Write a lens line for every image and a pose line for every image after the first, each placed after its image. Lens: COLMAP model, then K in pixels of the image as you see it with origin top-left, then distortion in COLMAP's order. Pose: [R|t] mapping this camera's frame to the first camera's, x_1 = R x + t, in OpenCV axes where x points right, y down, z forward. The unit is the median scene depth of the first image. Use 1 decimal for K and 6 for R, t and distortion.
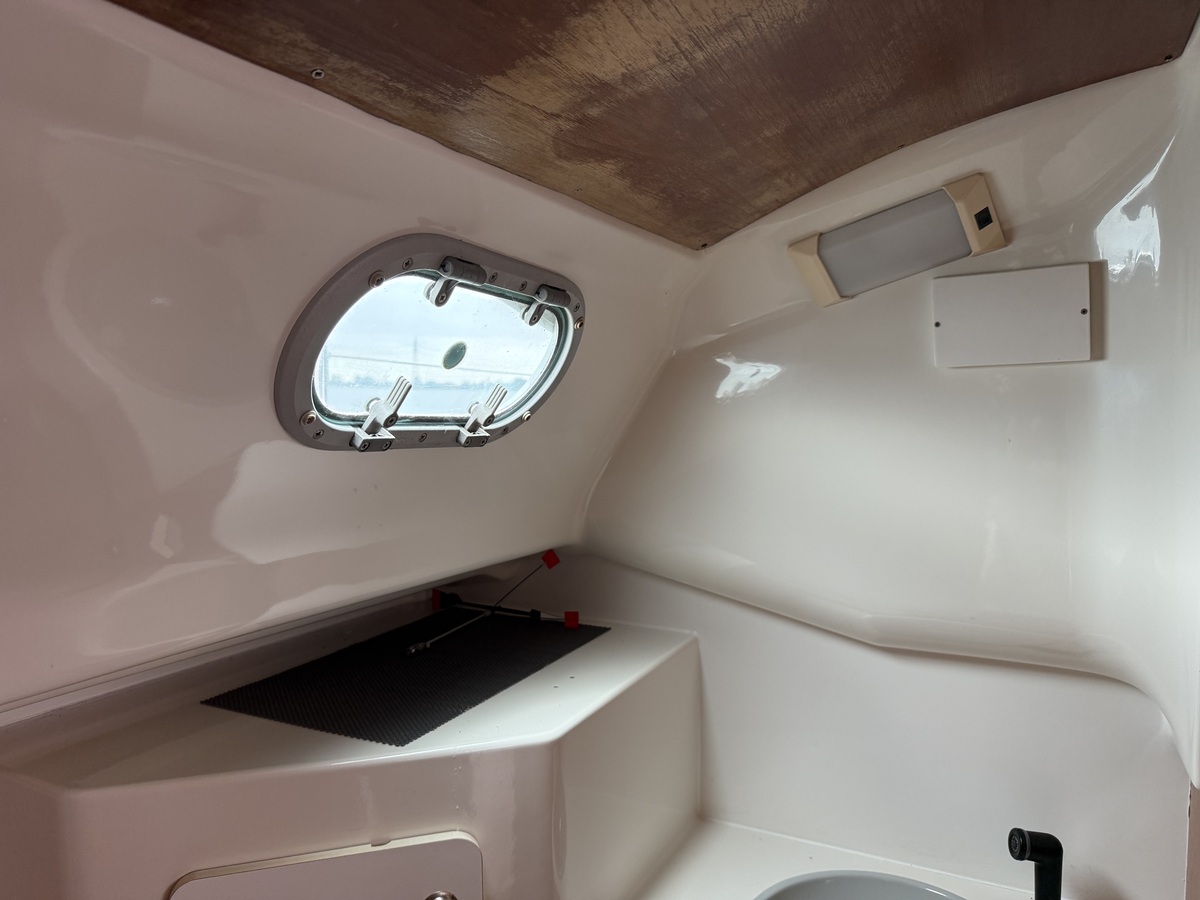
lens RADIAL K [[848.2, 0, 601.0], [0, 848.2, 449.5], [0, 0, 1]] dist [0.026123, -0.039541]
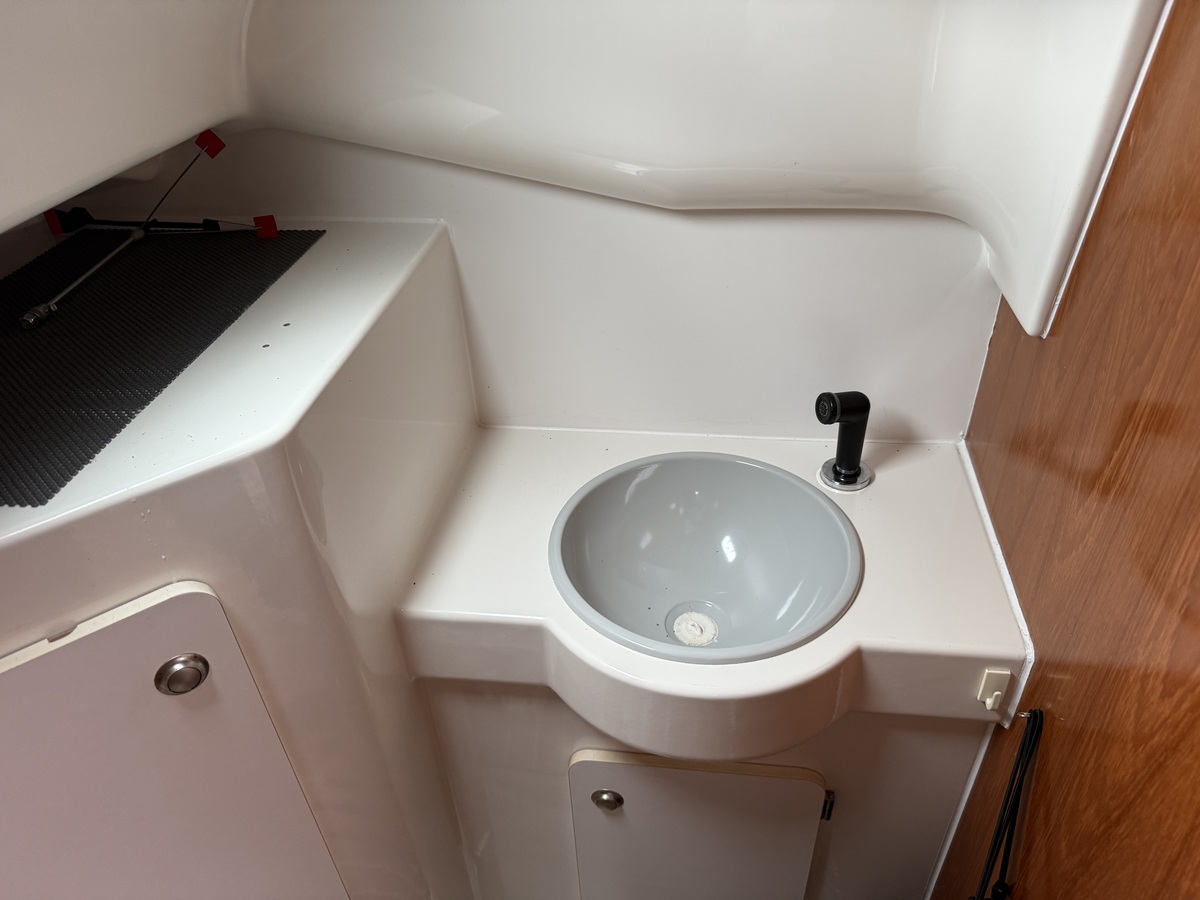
lens RADIAL K [[848.2, 0, 590.4], [0, 848.2, 451.6], [0, 0, 1]] dist [0.026123, -0.039541]
pose [[0.947869, -0.217828, 0.232586, 0.016910], [0.061041, 0.840483, 0.538389, -0.009881], [-0.312760, -0.496125, 0.809964, 0.265352]]
